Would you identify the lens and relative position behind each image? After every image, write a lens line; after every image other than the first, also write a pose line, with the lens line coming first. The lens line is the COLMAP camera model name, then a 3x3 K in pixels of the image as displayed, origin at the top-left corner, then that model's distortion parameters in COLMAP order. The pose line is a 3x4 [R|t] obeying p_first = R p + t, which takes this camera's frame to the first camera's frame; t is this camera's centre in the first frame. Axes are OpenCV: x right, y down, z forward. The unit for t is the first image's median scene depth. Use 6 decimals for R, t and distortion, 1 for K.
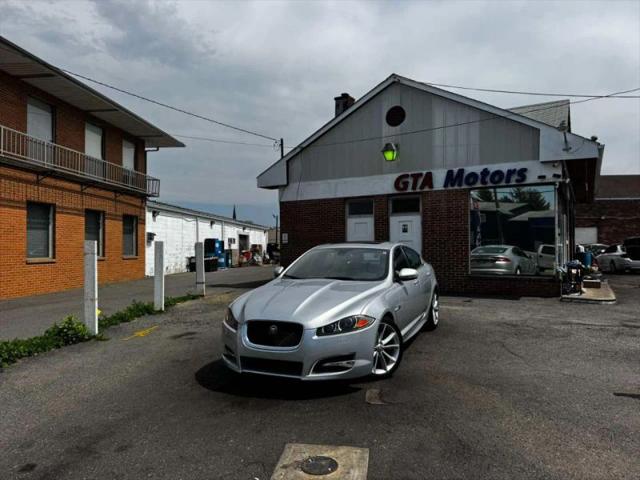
lens RADIAL K [[451.4, 0, 320.0], [0, 451.4, 240.0], [0, 0, 1]] dist [0.046650, -0.065362]
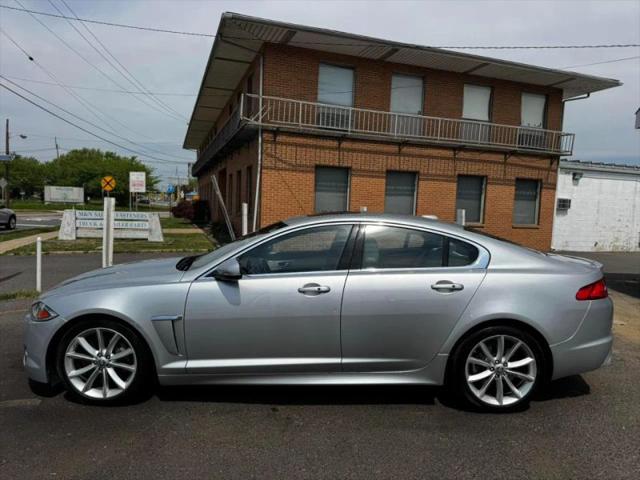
lens RADIAL K [[448.0, 0, 322.8], [0, 448.0, 239.3], [0, 0, 1]] dist [0.108226, -0.166712]
pose [[0.417438, 0.083194, -0.904889, 0.328389], [-0.022420, 0.996440, 0.081269, -0.000989], [0.908429, -0.013637, 0.417817, 0.377397]]
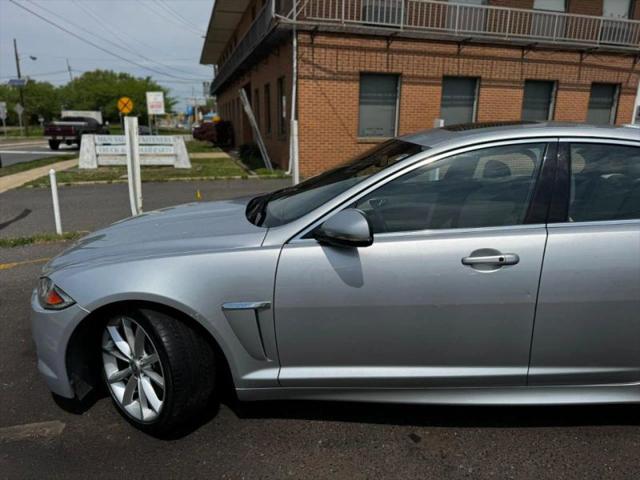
lens RADIAL K [[453.0, 0, 320.0], [0, 453.0, 240.0], [0, 0, 1]] dist [0.020121, -0.024026]
pose [[0.373653, 0.233550, -0.897685, 0.208093], [0.006221, 0.967130, 0.254207, 0.003903], [0.927548, -0.100570, 0.359918, 0.373253]]
